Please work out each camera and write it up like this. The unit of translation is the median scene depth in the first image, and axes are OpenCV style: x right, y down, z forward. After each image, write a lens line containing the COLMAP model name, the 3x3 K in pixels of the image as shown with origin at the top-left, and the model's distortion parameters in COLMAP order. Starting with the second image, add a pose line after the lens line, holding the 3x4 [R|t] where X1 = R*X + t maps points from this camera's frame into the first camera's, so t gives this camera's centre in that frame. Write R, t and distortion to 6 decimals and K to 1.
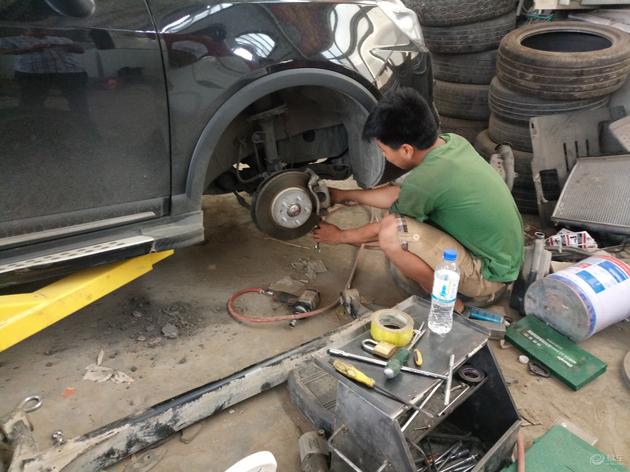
lens RADIAL K [[464.0, 0, 314.9], [0, 464.0, 235.9], [0, 0, 1]] dist [0.007204, 0.001008]
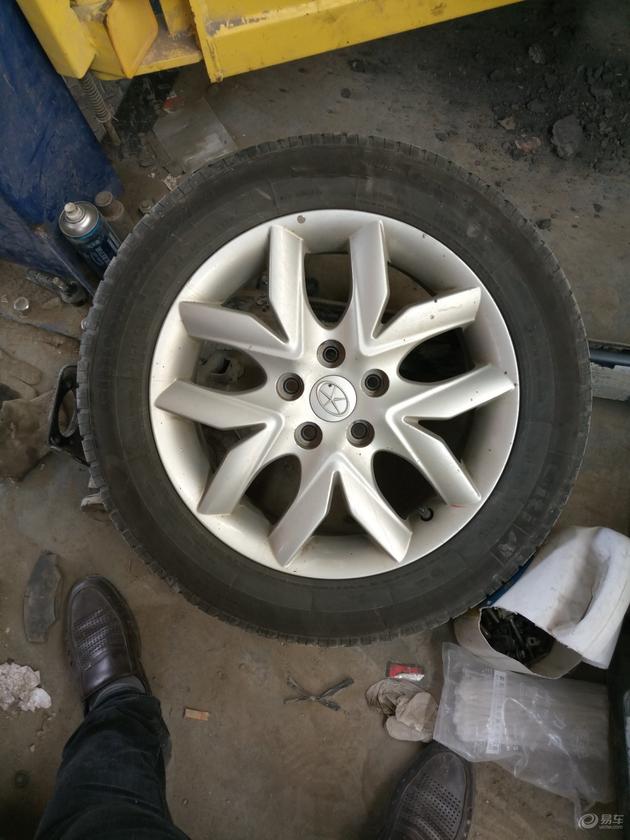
lens RADIAL K [[618.6, 0, 315.5], [0, 618.6, 420.2], [0, 0, 1]] dist [0.007204, 0.001008]
pose [[0.676312, 0.688557, -0.261707, -0.127189], [-0.223596, 0.530418, 0.817717, -0.100141], [0.701859, -0.494515, 0.512687, 0.375765]]
